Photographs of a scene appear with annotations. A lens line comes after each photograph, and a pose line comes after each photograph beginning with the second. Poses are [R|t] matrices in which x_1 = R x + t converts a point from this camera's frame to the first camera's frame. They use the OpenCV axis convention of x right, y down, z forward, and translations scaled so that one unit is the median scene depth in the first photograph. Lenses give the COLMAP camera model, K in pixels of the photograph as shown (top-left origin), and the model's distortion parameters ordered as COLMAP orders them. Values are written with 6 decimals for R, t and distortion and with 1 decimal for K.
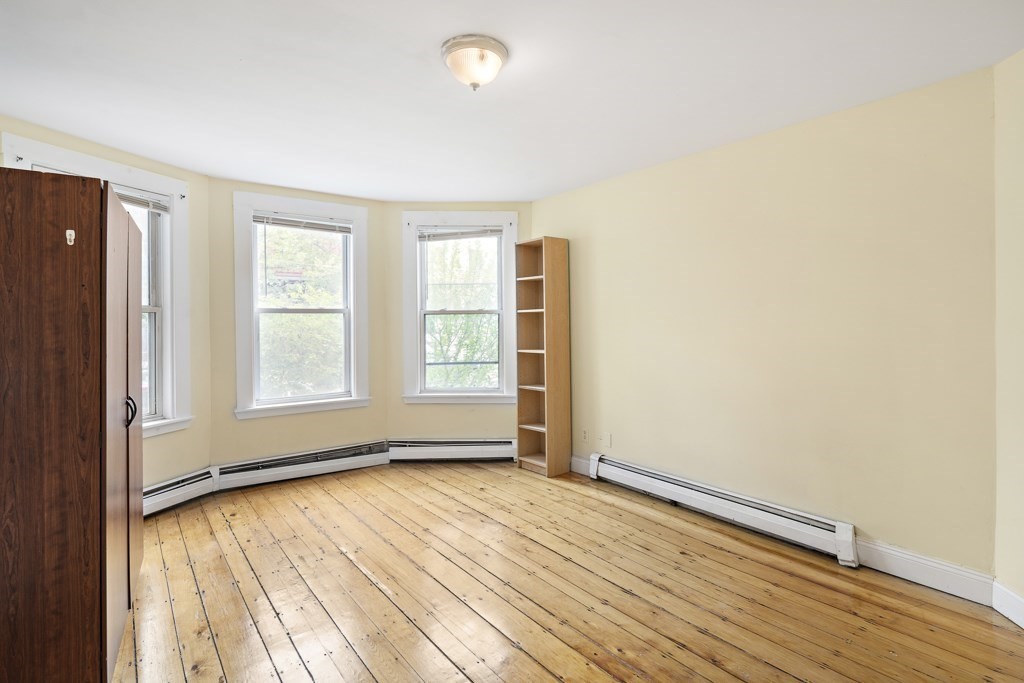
lens RADIAL K [[501.5, 0, 511.9], [0, 501.5, 340.4], [0, 0, 1]] dist [0.006356, -0.000731]
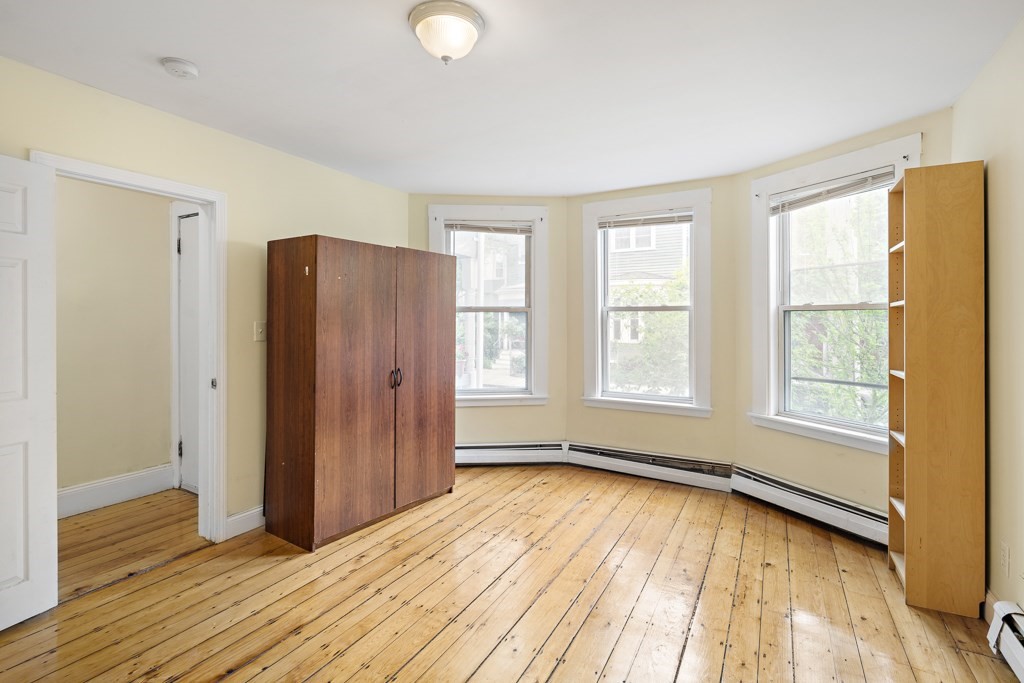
lens RADIAL K [[501.5, 0, 509.6], [0, 501.5, 336.1], [0, 0, 1]] dist [0.006356, -0.000731]
pose [[0.398793, 0.037037, -0.916293, 0.426286], [-0.040511, 0.998920, 0.022746, -0.018649], [0.916146, 0.028049, 0.399863, 0.397584]]
